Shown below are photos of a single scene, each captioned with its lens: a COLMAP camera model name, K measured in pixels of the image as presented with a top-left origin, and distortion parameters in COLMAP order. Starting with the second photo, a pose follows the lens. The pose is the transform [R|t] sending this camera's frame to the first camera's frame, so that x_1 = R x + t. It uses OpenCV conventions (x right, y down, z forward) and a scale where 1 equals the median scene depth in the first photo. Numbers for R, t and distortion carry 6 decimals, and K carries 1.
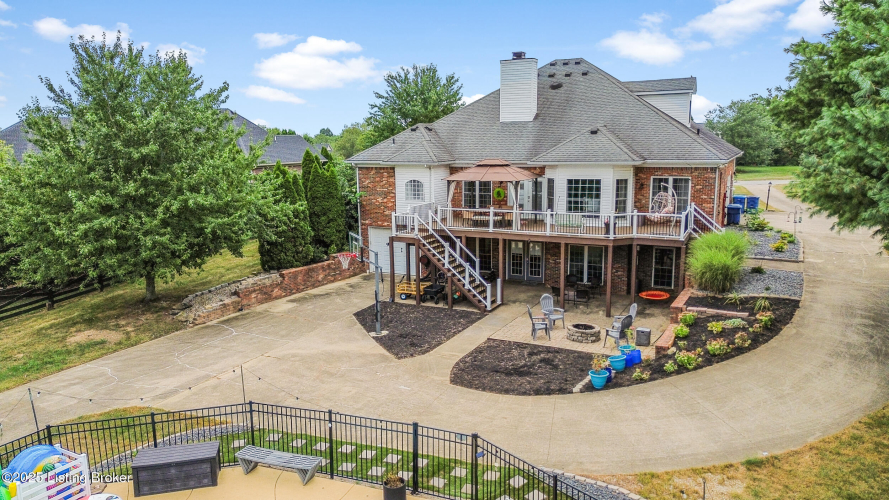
lens RADIAL K [[621.5, 0, 449.3], [0, 621.5, 252.2], [0, 0, 1]] dist [0.065427, -0.065109]
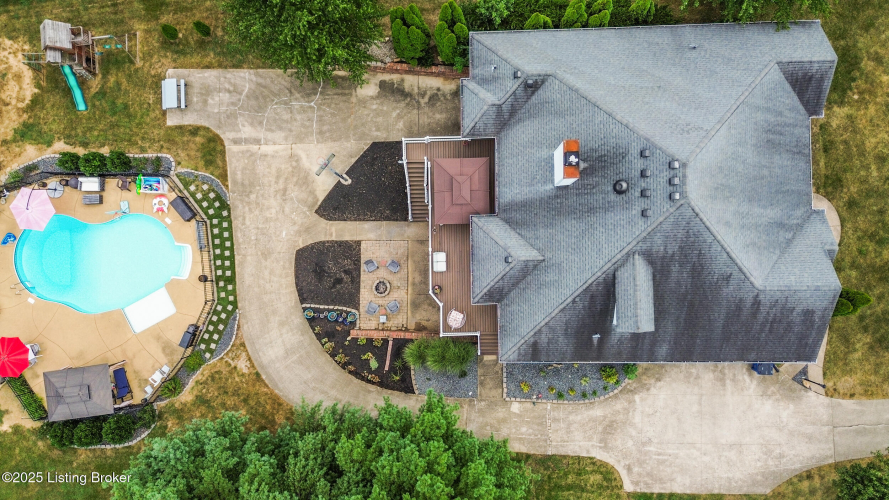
lens RADIAL K [[621.5, 0, 449.3], [0, 621.5, 252.2], [0, 0, 1]] dist [0.065427, -0.065109]
pose [[0.452905, 0.891414, -0.016101, 0.241951], [-0.128469, 0.083121, 0.988224, -1.714618], [0.882255, -0.445503, 0.152165, 0.947881]]
